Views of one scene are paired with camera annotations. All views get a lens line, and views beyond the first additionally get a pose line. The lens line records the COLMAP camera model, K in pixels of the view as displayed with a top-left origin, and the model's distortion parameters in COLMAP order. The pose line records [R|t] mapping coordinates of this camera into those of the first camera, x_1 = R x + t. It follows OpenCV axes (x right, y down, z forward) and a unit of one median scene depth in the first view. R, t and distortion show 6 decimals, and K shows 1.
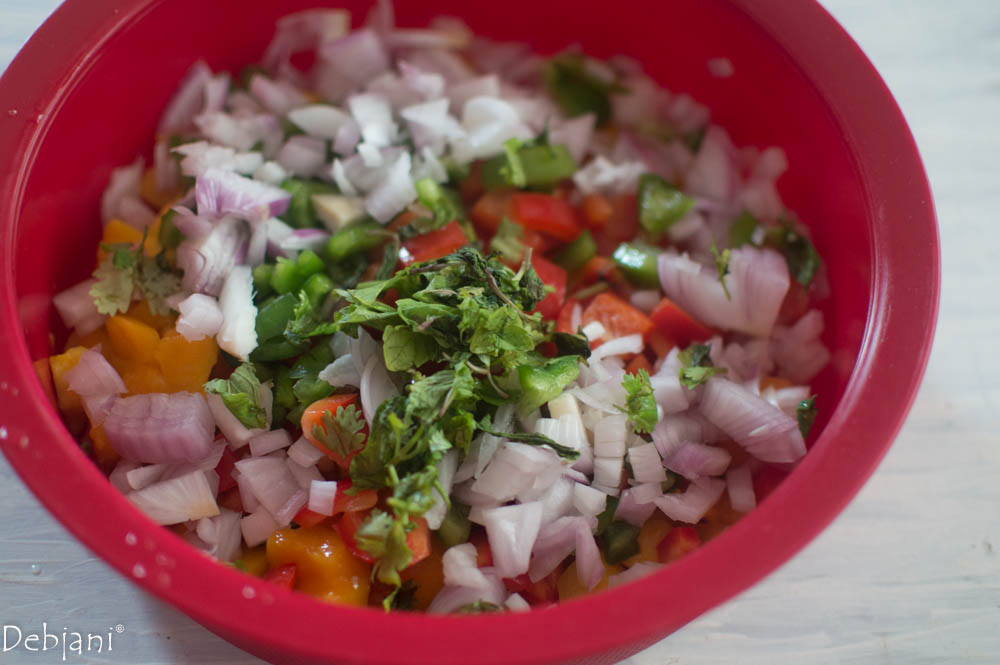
lens RADIAL K [[1535.9, 0, 491.9], [0, 1535.9, 333.7], [0, 0, 1]] dist [-0.203552, 0.000000]
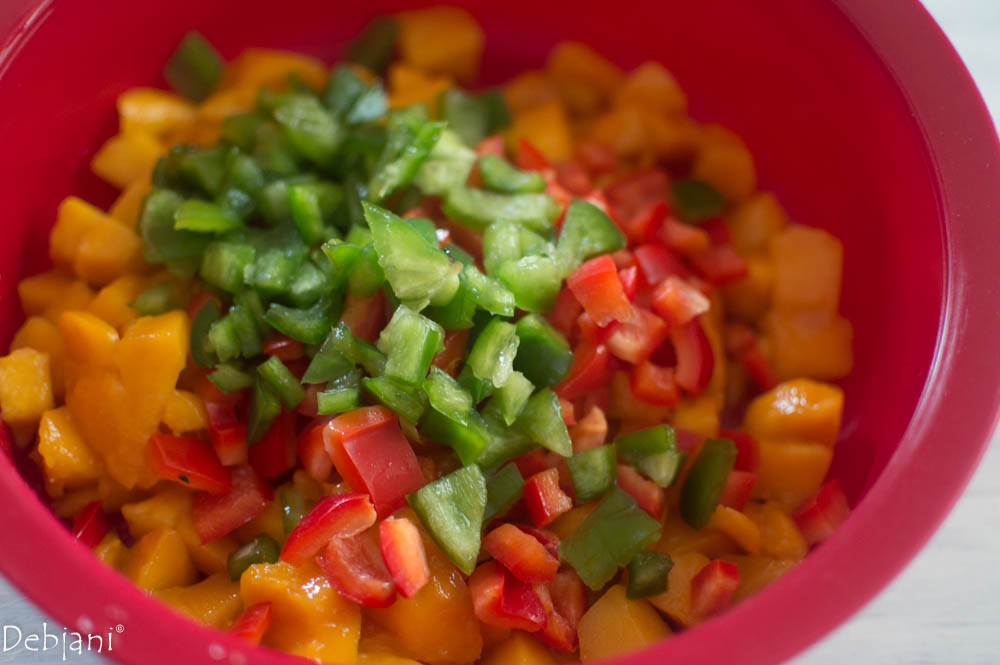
lens RADIAL K [[1535.9, 0, 507.9], [0, 1535.9, 329.8], [0, 0, 1]] dist [-0.203552, 0.000000]
pose [[0.999935, 0.005250, 0.010161, -0.005565], [-0.005488, 0.999709, 0.023503, -0.024547], [-0.010035, -0.023557, 0.999672, 0.139263]]
